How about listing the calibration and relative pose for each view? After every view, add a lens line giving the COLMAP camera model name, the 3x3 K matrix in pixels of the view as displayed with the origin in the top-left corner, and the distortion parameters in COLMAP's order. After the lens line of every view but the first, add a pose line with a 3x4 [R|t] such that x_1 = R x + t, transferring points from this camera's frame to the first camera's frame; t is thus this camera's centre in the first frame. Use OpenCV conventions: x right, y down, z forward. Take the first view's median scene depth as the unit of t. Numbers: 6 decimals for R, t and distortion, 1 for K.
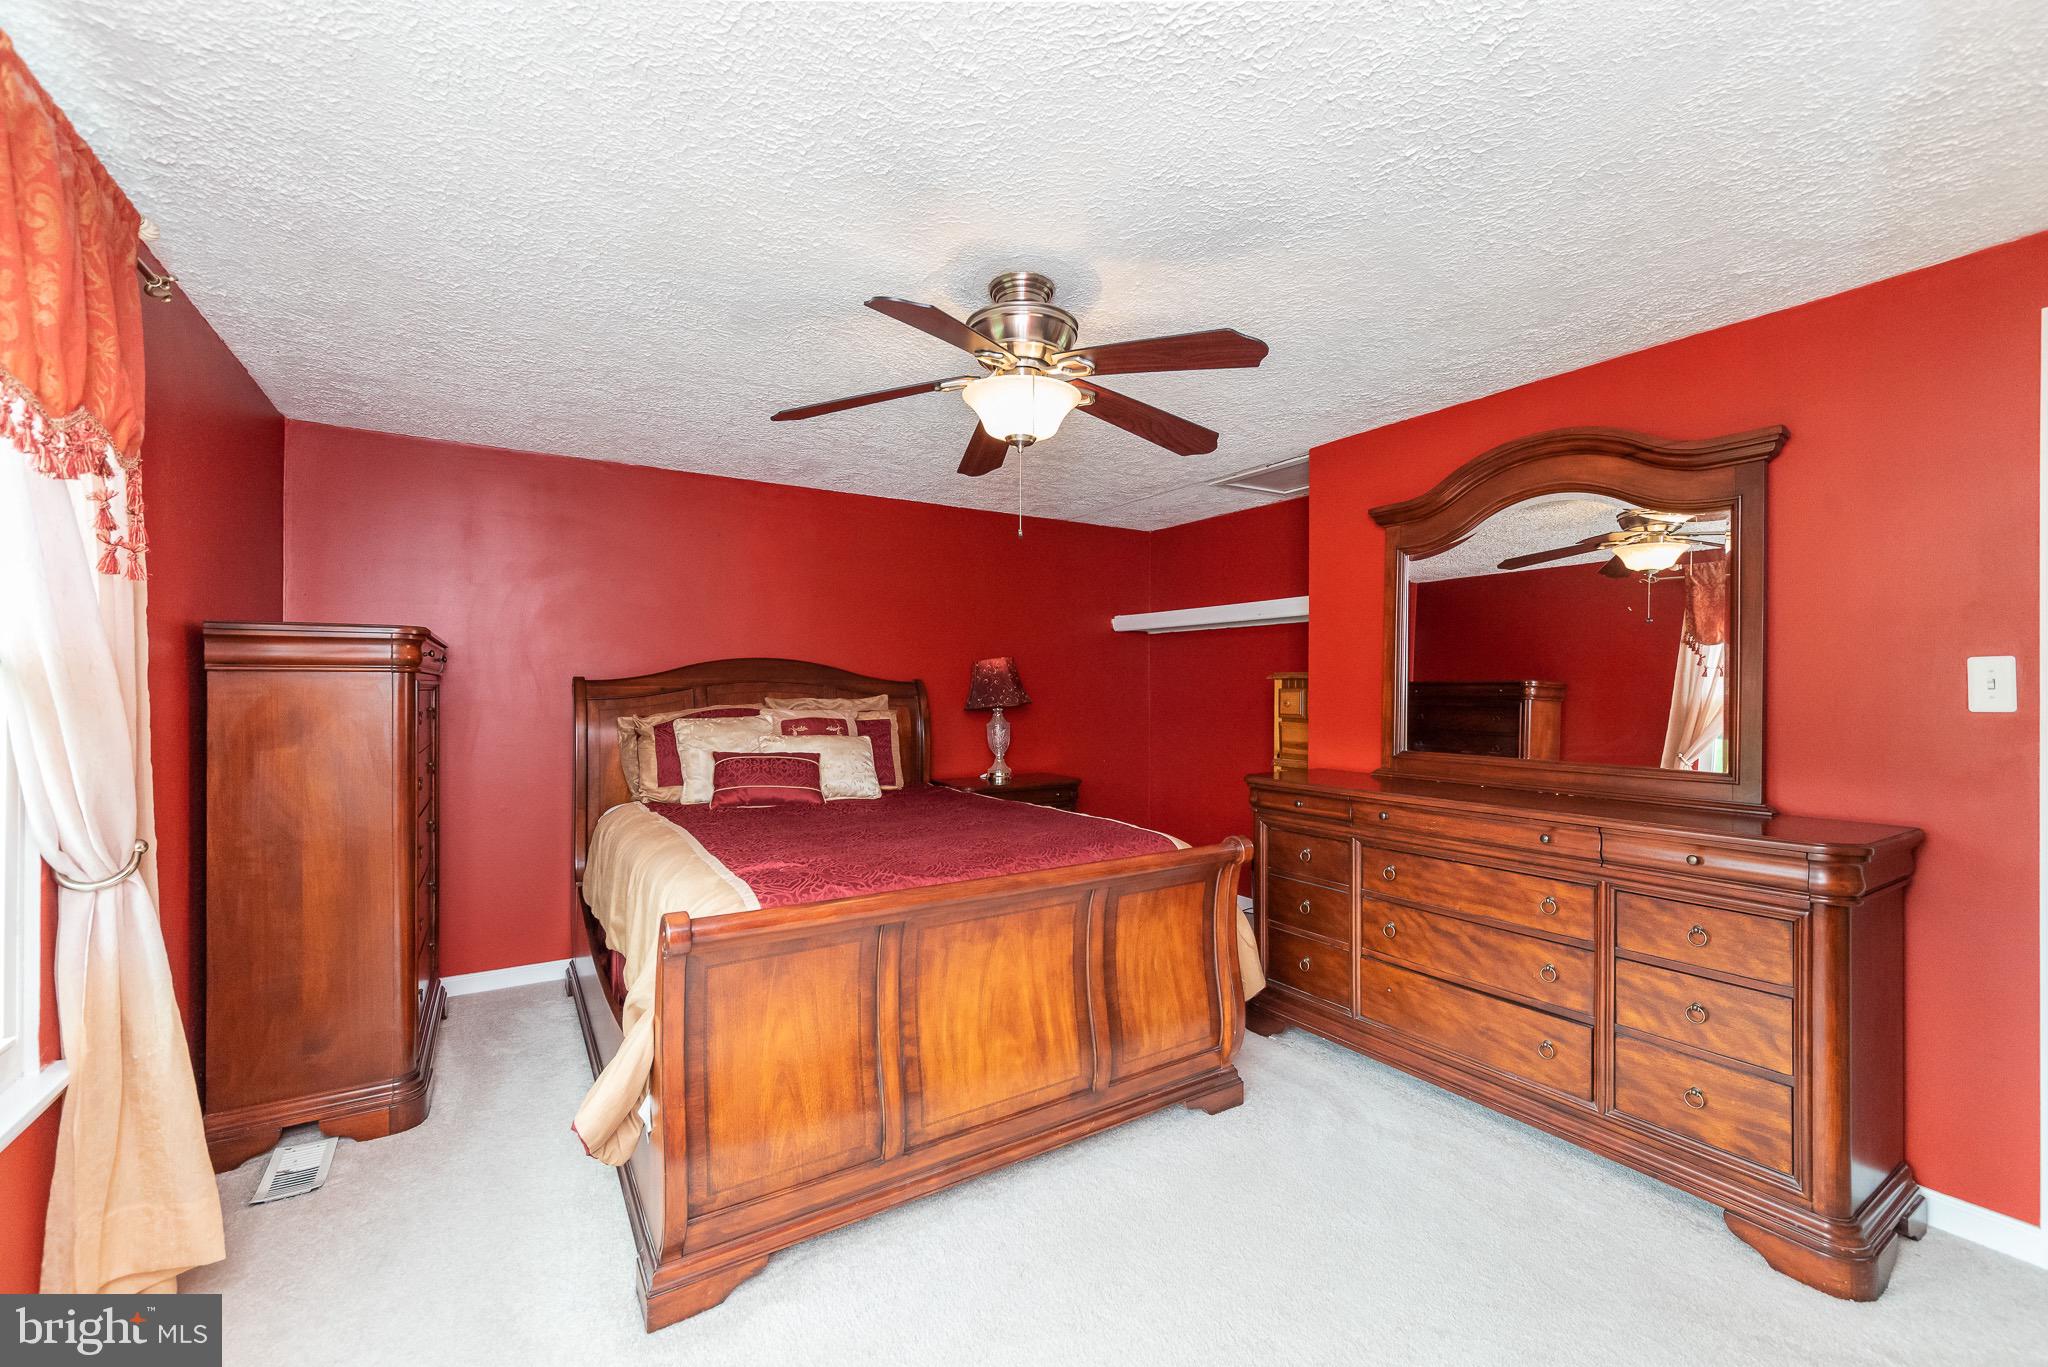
lens RADIAL K [[829.0, 0, 1022.8], [0, 829.0, 689.5], [0, 0, 1]] dist [-0.002278, -0.000303]
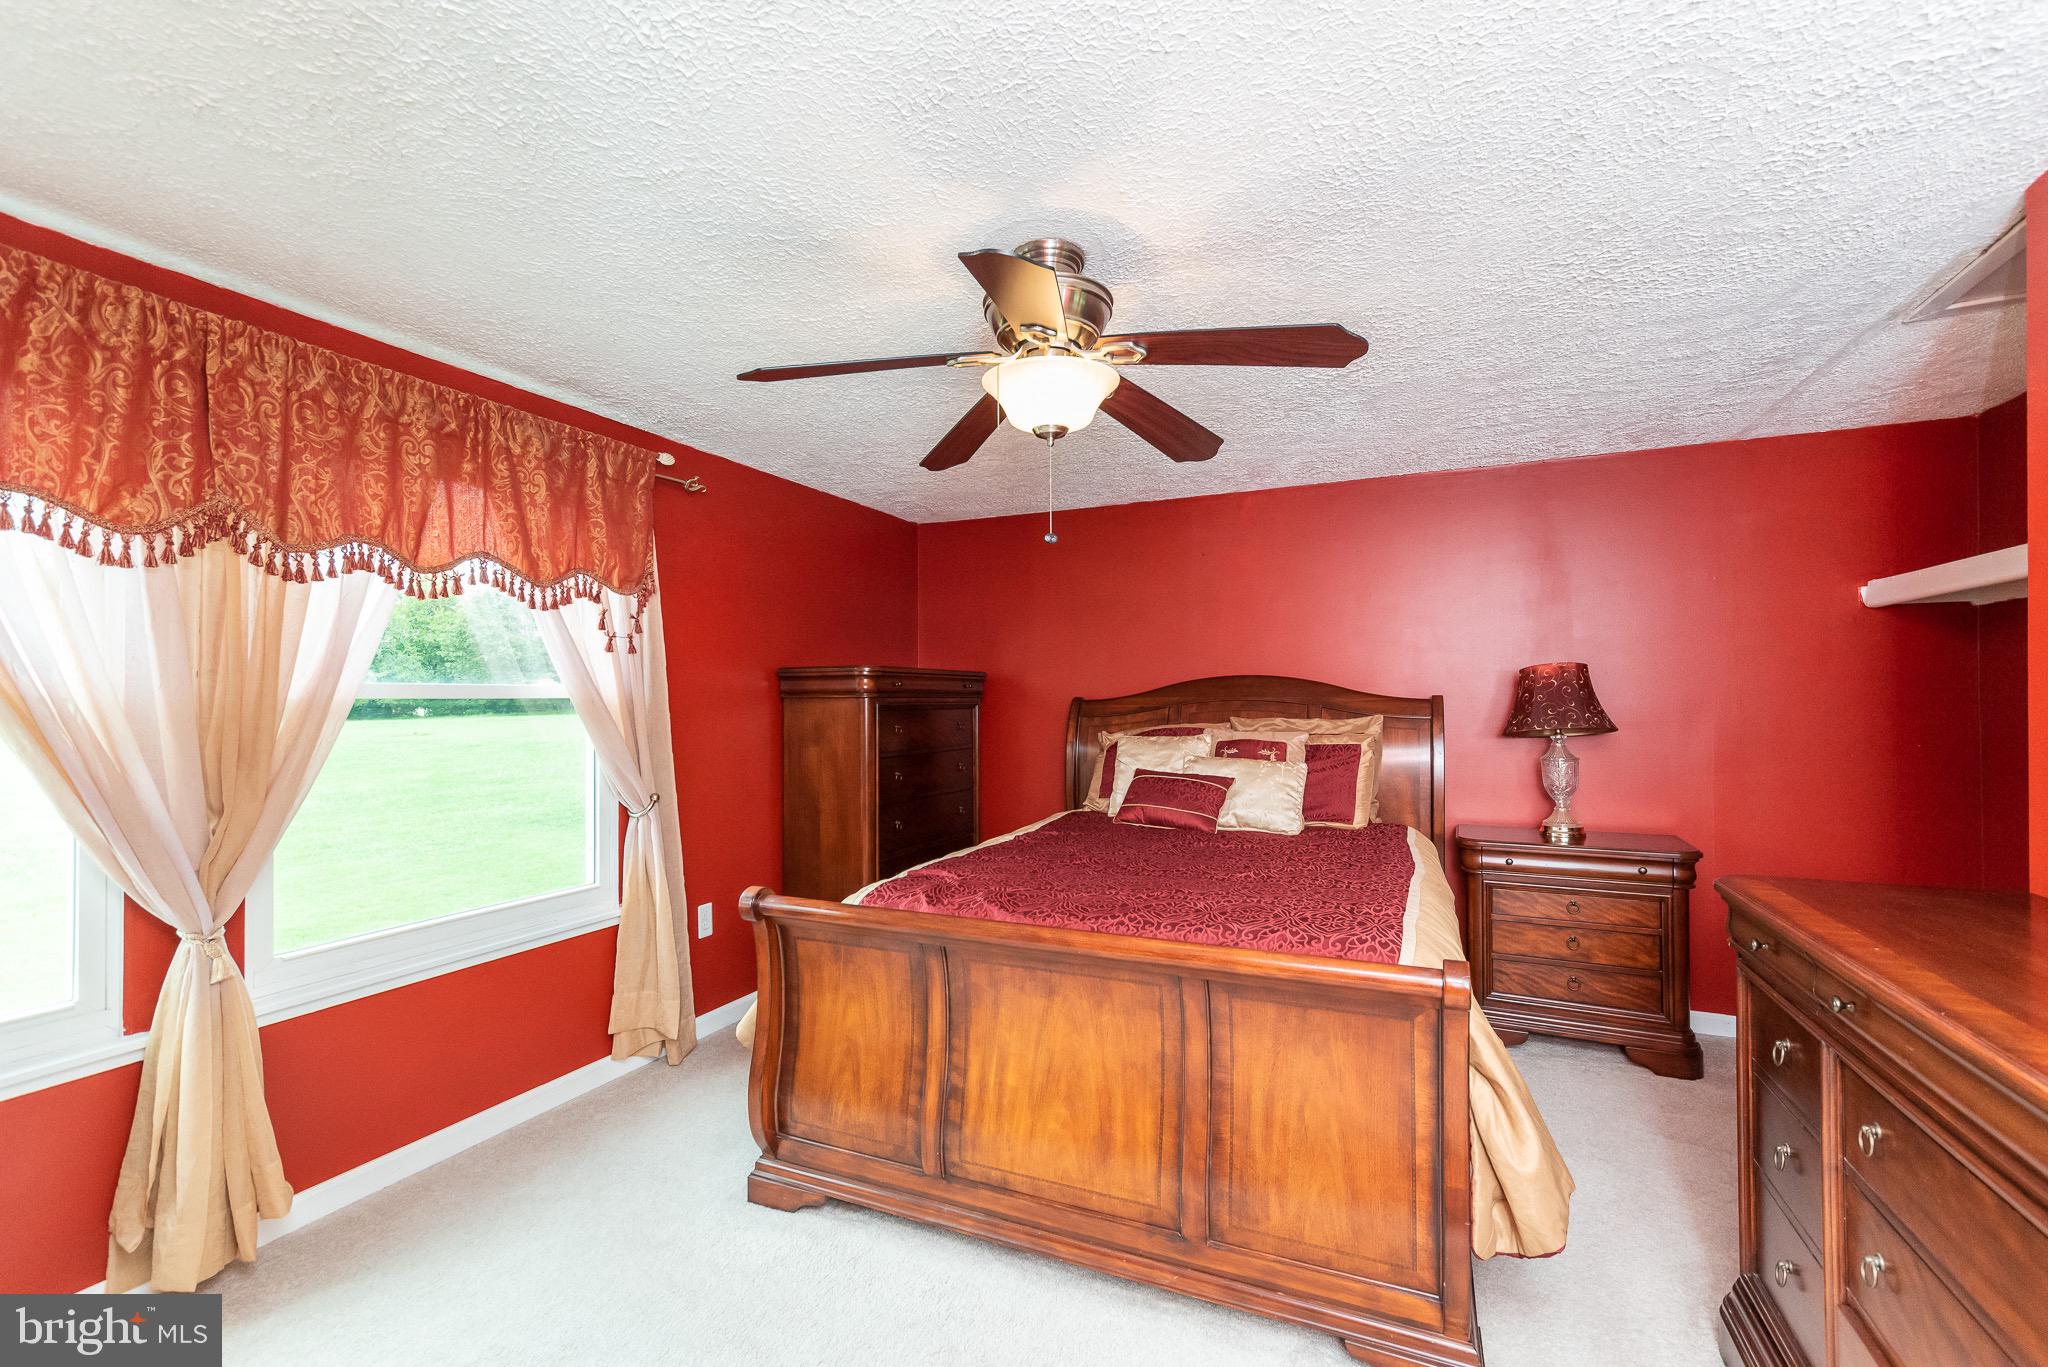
lens RADIAL K [[871.1, 0, 1024.0], [0, 871.1, 683.5], [0, 0, 1]] dist [0.001185, -0.000030]
pose [[0.549171, -0.015703, -0.835563, 0.750266], [0.003009, 0.999854, -0.016813, -0.023009], [0.835705, 0.006719, 0.549138, 0.457716]]
